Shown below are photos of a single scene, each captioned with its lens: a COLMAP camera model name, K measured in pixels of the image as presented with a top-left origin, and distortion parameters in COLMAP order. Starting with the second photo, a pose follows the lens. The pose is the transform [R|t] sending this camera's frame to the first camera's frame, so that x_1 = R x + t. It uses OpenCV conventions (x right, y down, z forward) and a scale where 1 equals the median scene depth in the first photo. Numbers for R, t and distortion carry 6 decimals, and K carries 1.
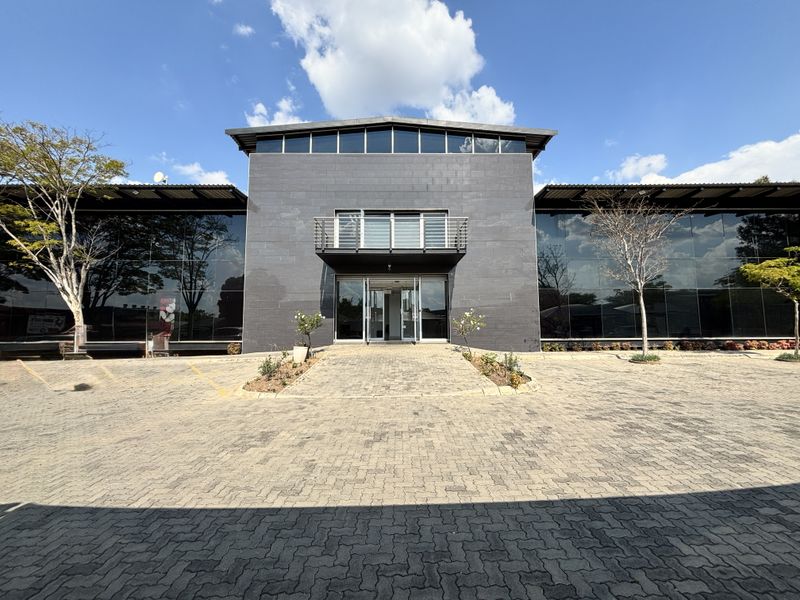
lens RADIAL K [[324.0, 0, 400.0], [0, 324.0, 300.0], [0, 0, 1]] dist [0.001316, 0.000584]
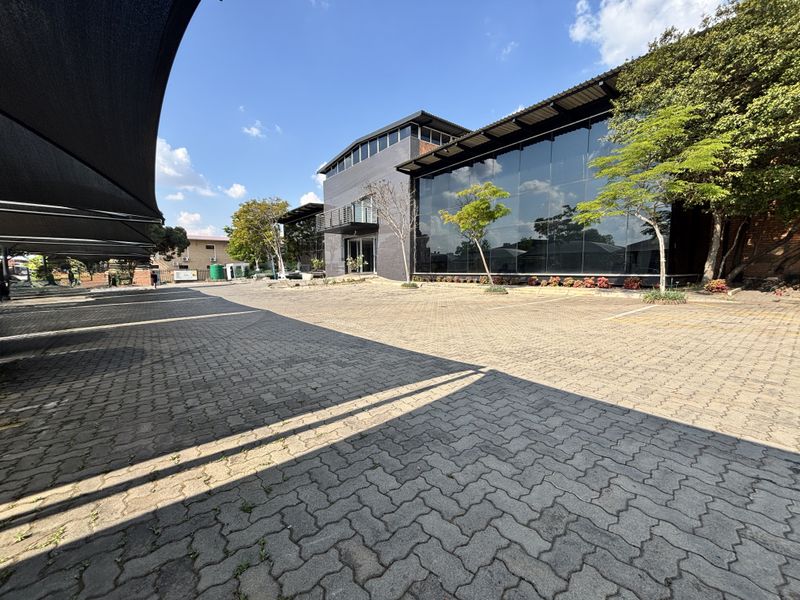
lens RADIAL K [[324.0, 0, 400.0], [0, 324.0, 300.0], [0, 0, 1]] dist [0.001316, 0.000584]
pose [[0.605062, 0.075203, -0.792618, 1.542121], [0.085352, 0.983665, 0.158485, 0.001497], [0.791590, -0.163545, 0.588760, 0.061258]]
